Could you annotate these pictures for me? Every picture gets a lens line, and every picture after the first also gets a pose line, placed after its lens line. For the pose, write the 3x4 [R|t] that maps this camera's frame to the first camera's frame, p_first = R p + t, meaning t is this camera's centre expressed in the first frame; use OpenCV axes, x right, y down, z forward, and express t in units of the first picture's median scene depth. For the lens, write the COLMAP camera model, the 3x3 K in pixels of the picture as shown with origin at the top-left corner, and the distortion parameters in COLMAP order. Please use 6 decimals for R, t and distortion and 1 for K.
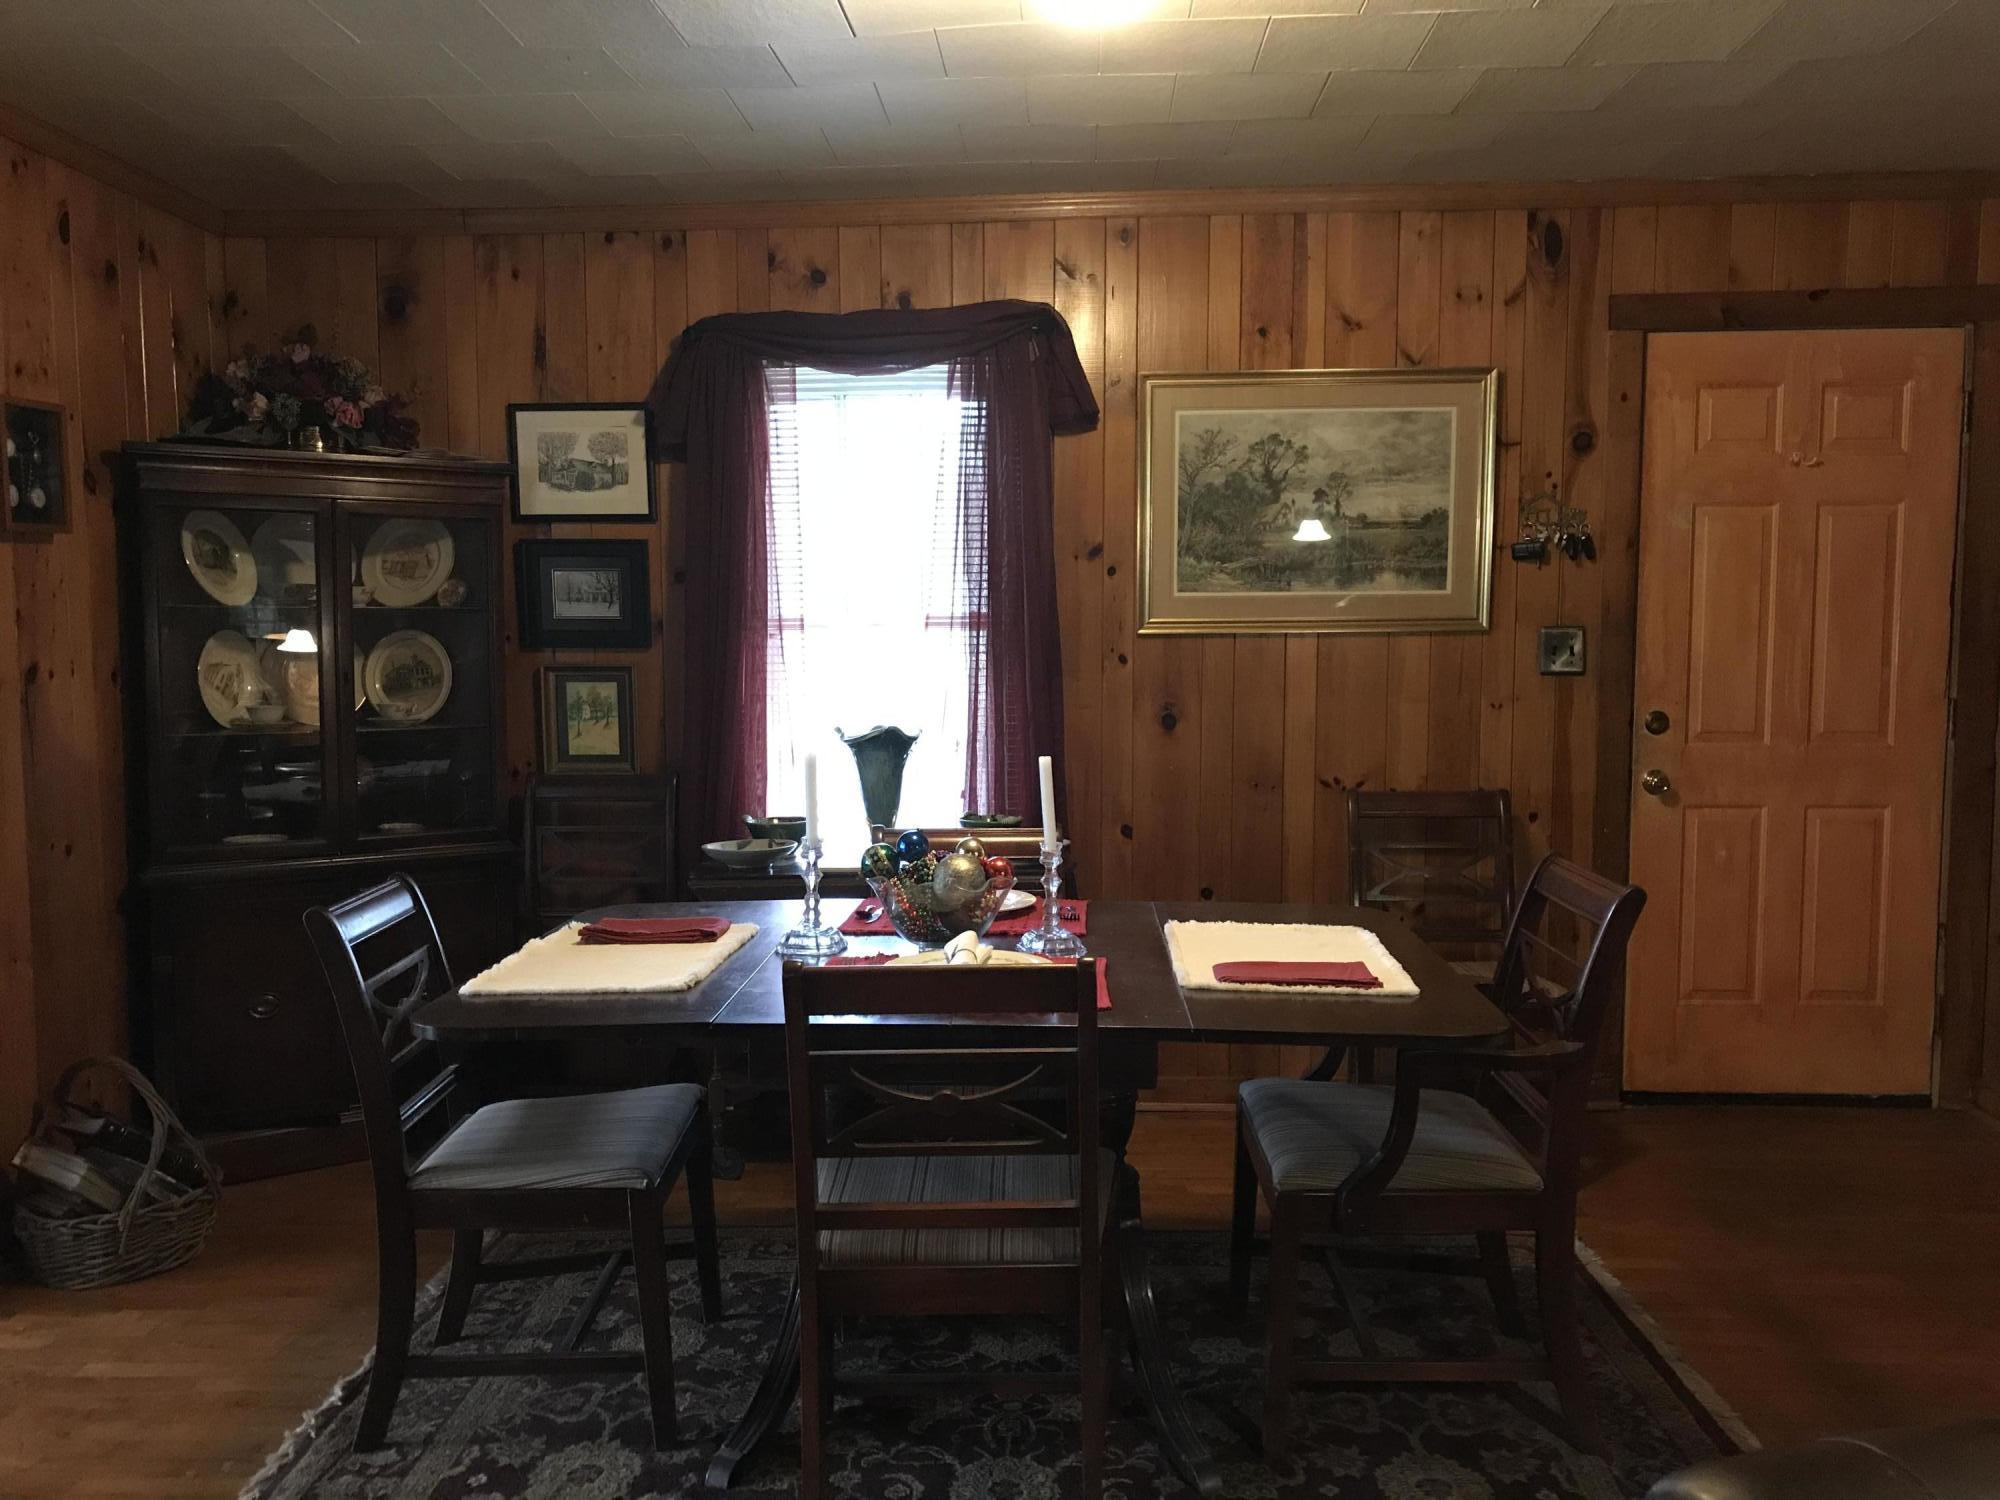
lens RADIAL K [[1639.0, 0, 998.2], [0, 1639.0, 743.9], [0, 0, 1]] dist [0.045167, -0.021980]
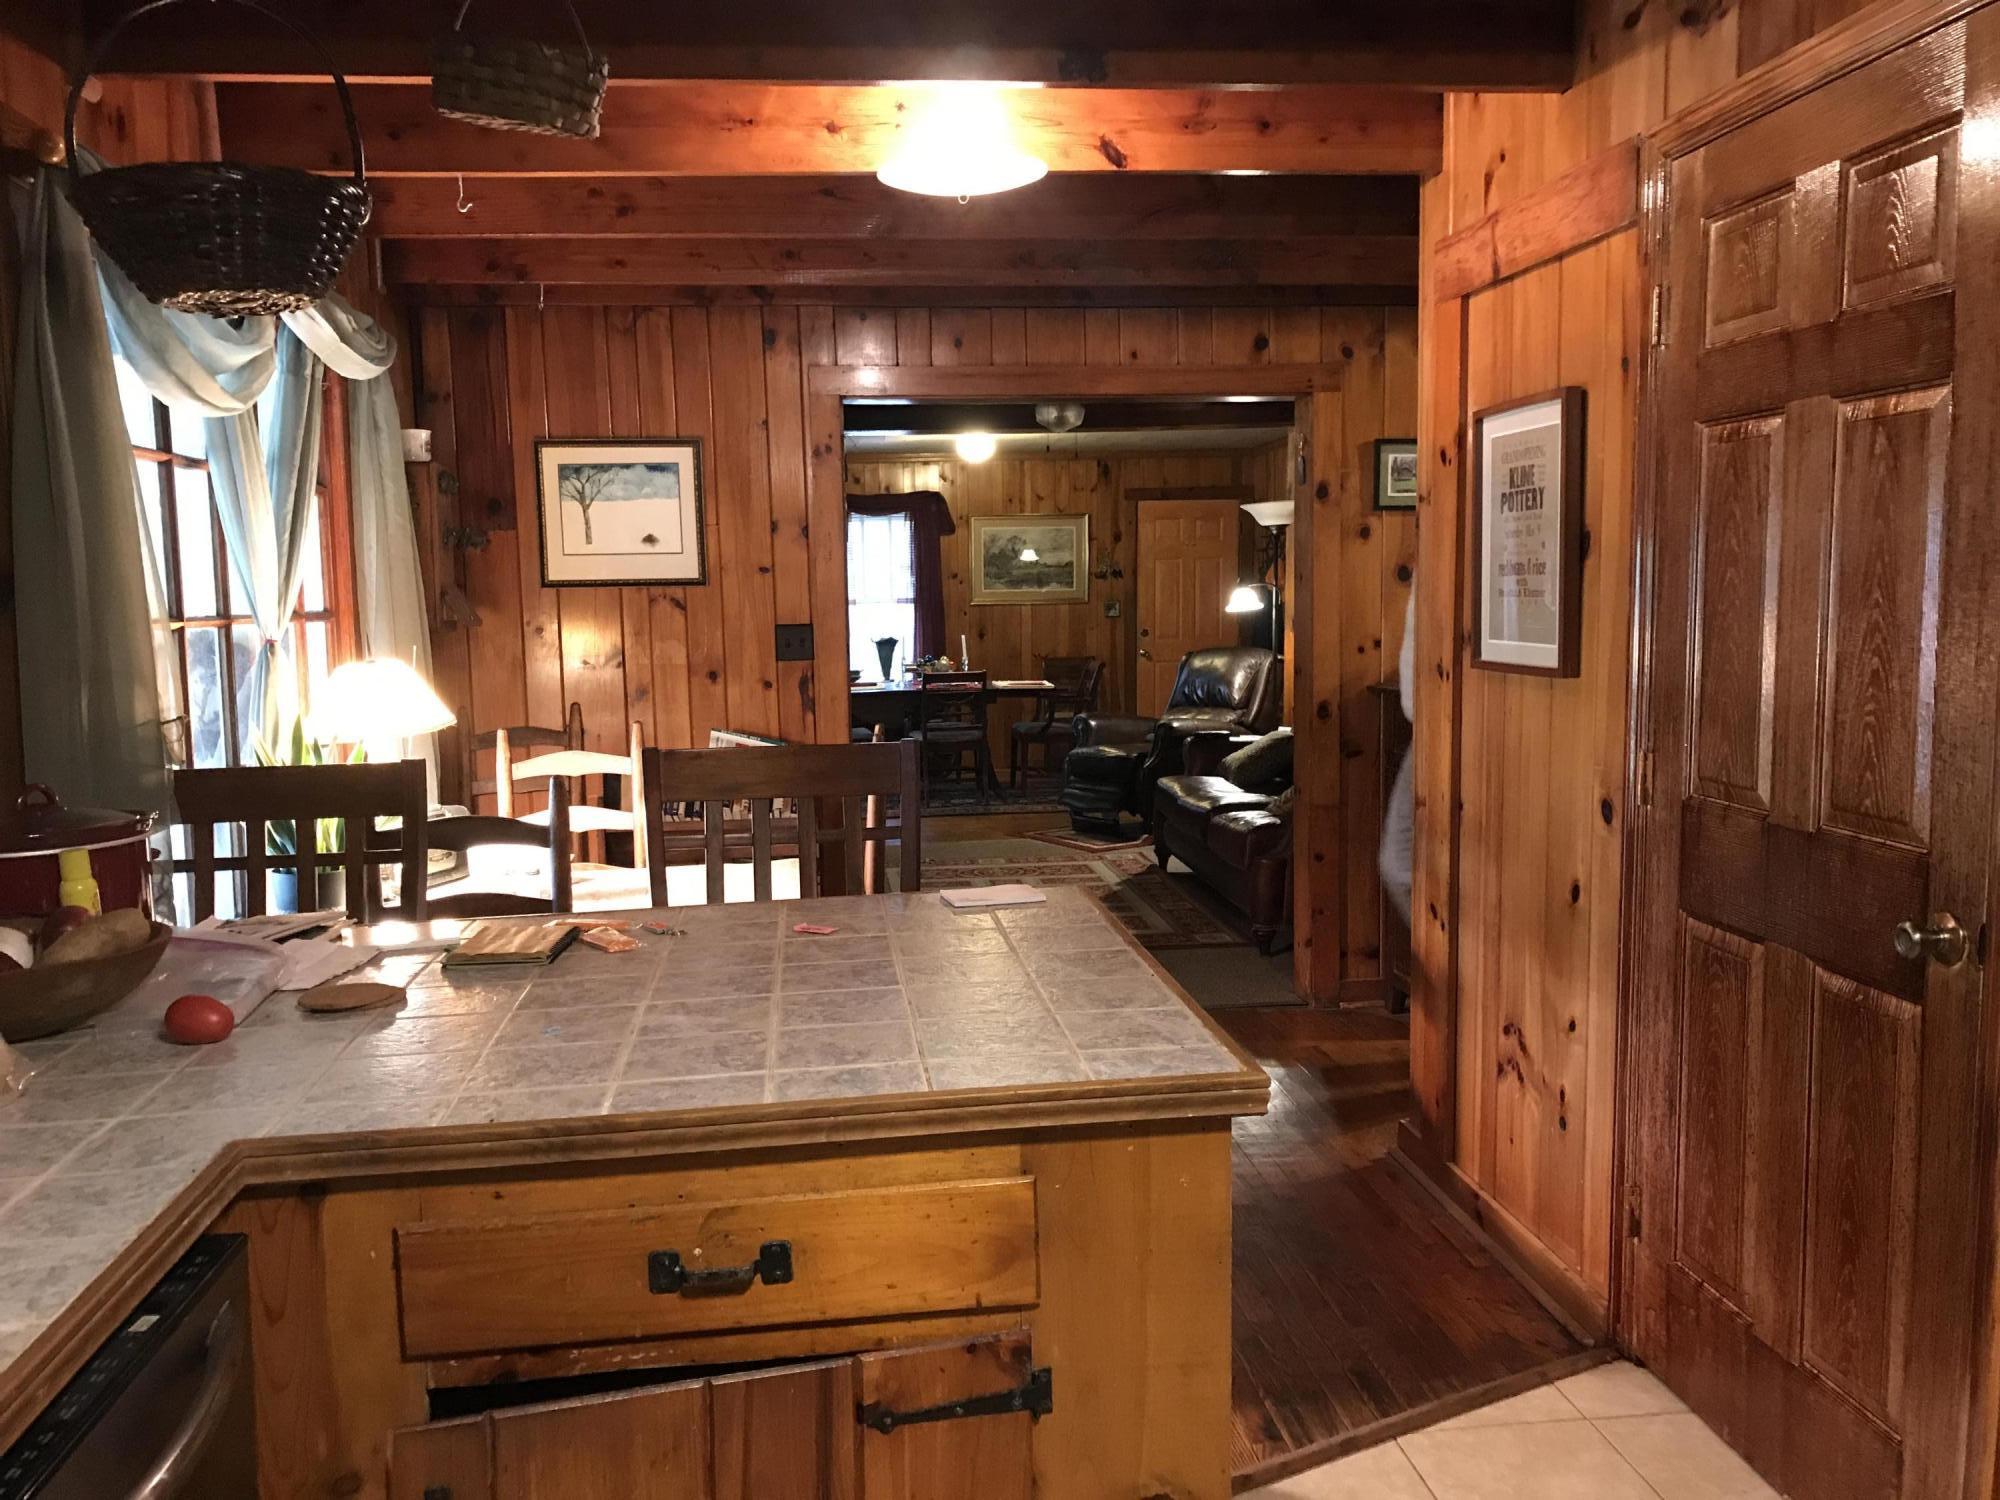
lens RADIAL K [[1639.0, 0, 999.2], [0, 1639.0, 758.5], [0, 0, 1]] dist [0.045167, -0.021980]
pose [[0.986336, -0.026676, 0.162570, -0.343976], [0.022759, 0.999405, 0.025910, 0.131769], [-0.163165, -0.021856, 0.986357, -1.878583]]
